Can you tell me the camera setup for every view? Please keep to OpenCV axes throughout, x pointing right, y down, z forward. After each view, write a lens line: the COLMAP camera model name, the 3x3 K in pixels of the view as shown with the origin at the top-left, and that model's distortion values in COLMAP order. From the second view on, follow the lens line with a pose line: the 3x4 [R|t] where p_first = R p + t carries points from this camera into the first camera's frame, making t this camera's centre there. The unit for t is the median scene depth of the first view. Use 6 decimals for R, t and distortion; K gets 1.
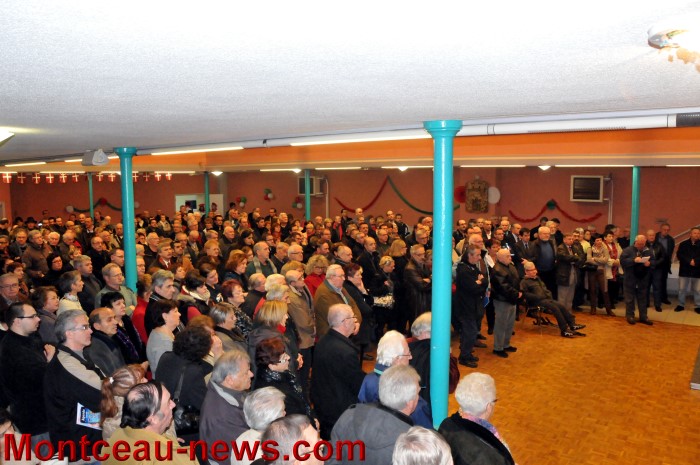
lens RADIAL K [[534.7, 0, 350.0], [0, 534.7, 232.5], [0, 0, 1]] dist [-0.000208, 0.000371]
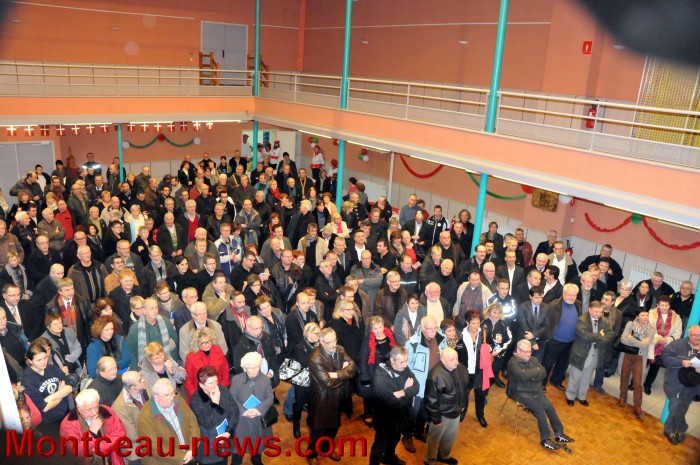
lens RADIAL K [[534.7, 0, 350.0], [0, 534.7, 232.5], [0, 0, 1]] dist [-0.000208, 0.000371]
pose [[0.958569, 0.148694, -0.242972, 0.194014], [-0.100811, 0.974829, 0.198860, -0.165806], [0.266425, -0.166127, 0.949431, 0.170239]]
